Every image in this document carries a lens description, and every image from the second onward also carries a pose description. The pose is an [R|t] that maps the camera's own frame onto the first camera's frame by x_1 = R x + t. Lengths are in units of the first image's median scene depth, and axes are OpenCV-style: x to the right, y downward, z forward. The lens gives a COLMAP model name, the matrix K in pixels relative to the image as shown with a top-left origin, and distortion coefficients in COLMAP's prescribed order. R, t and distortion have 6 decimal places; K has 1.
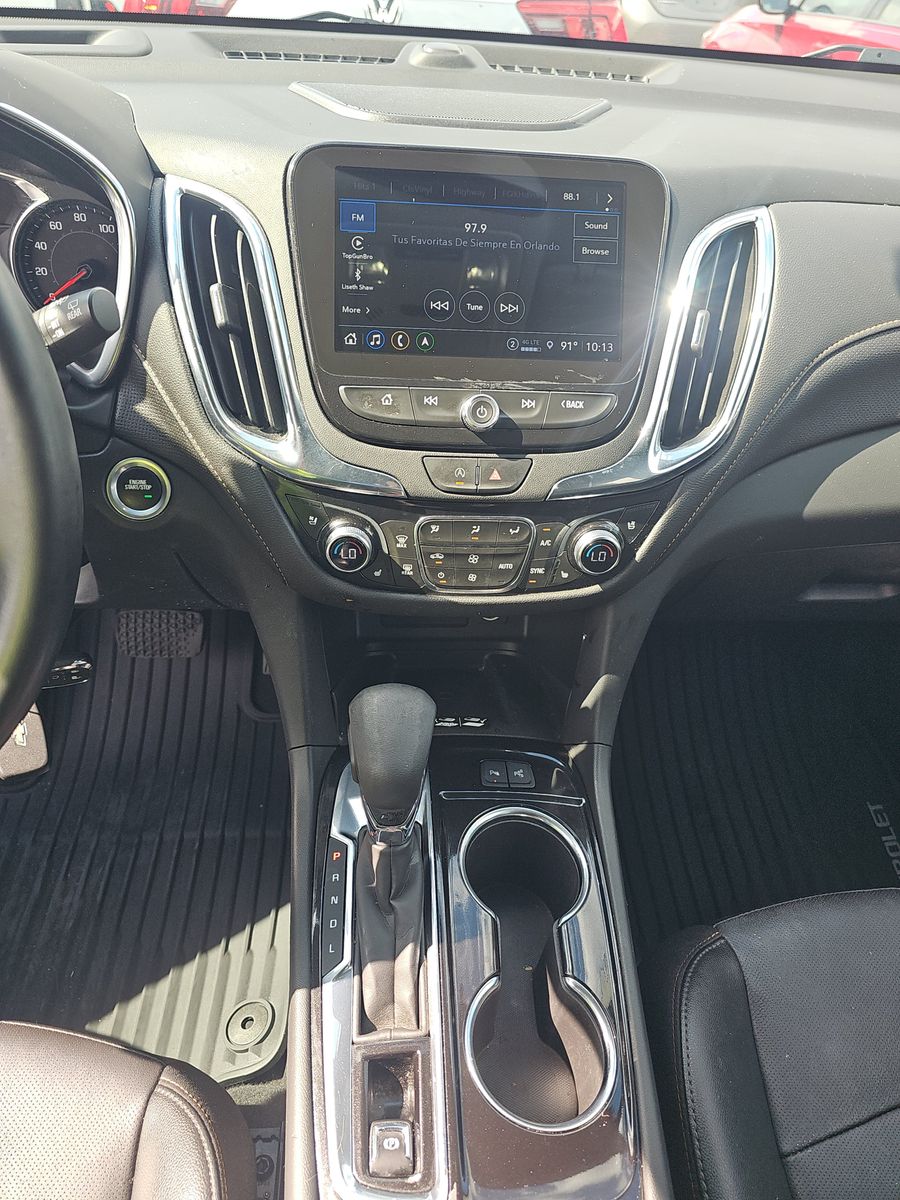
lens RADIAL K [[783.8, 0, 438.9], [0, 783.8, 595.8], [0, 0, 1]] dist [0.018395, -0.018489]
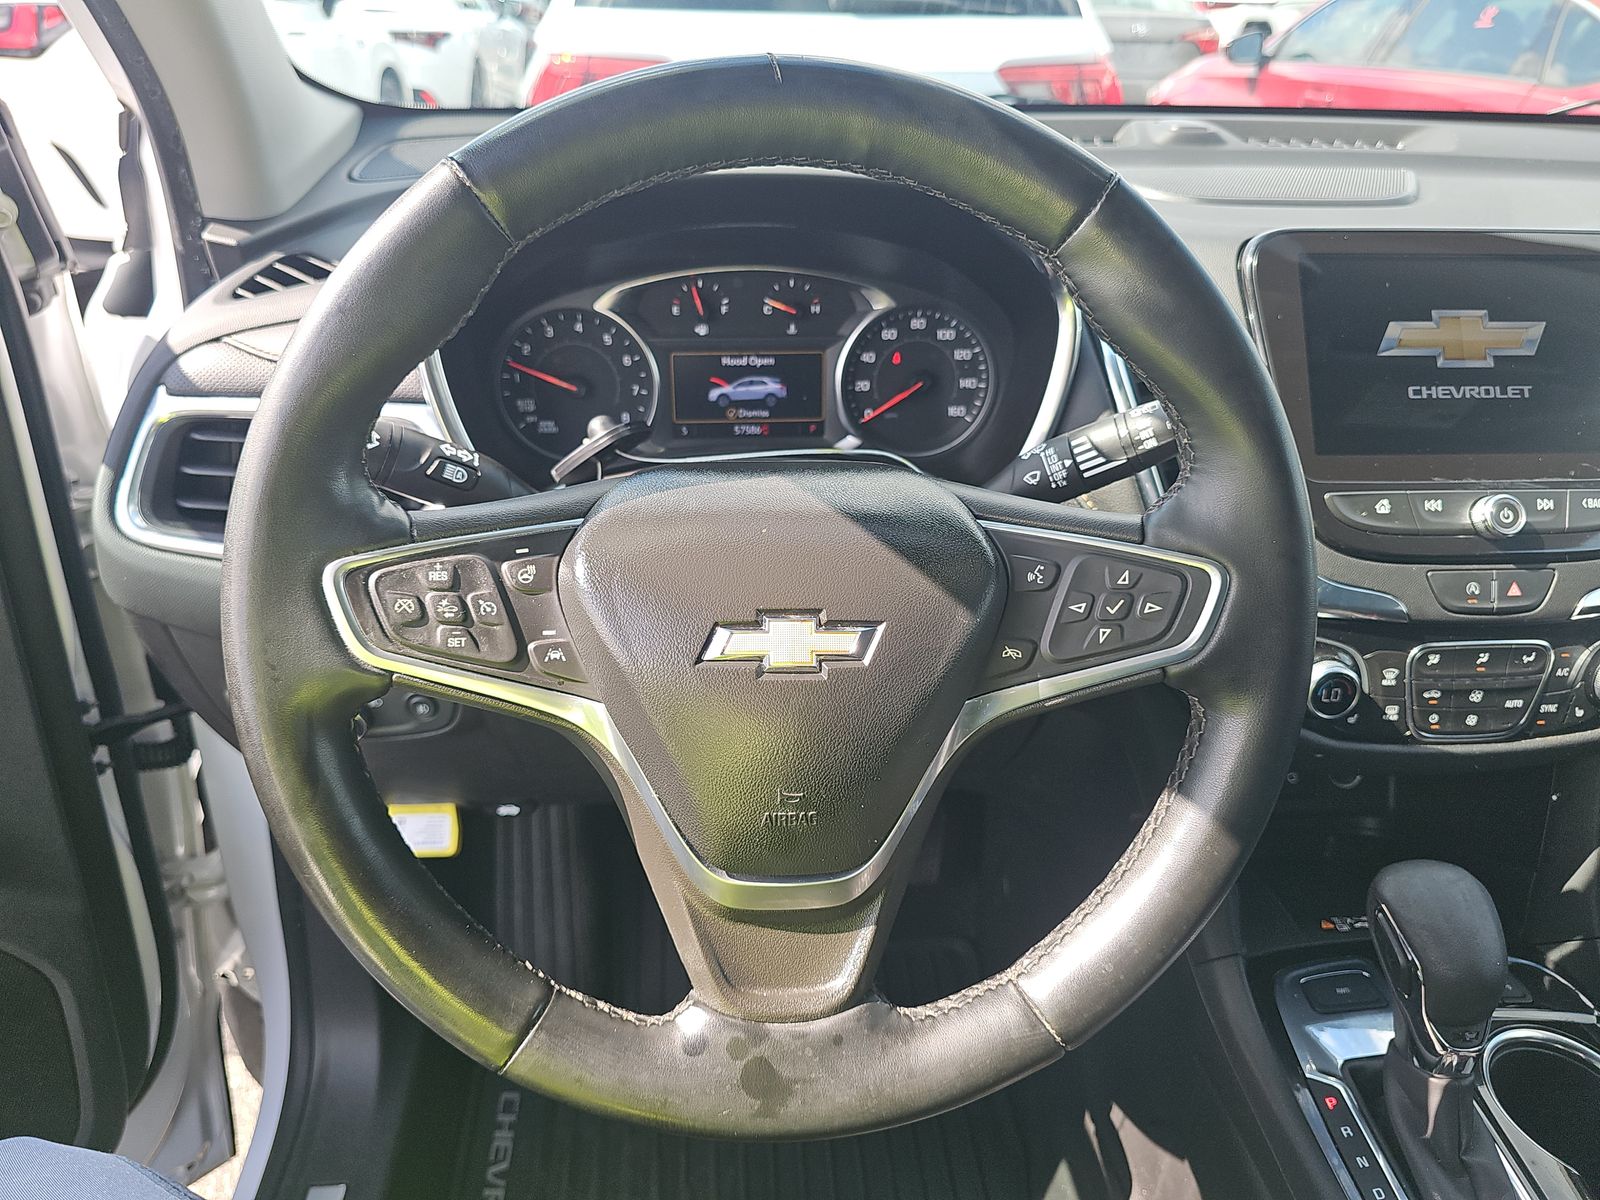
lens RADIAL K [[1045.0, 0, 793.3], [0, 1045.0, 587.9], [0, 0, 1]] dist [0.018395, -0.018489]
pose [[0.998922, -0.041826, -0.020121, -0.632497], [0.037273, 0.981225, -0.189233, 0.021900], [0.027658, 0.188279, 0.981726, -0.092640]]
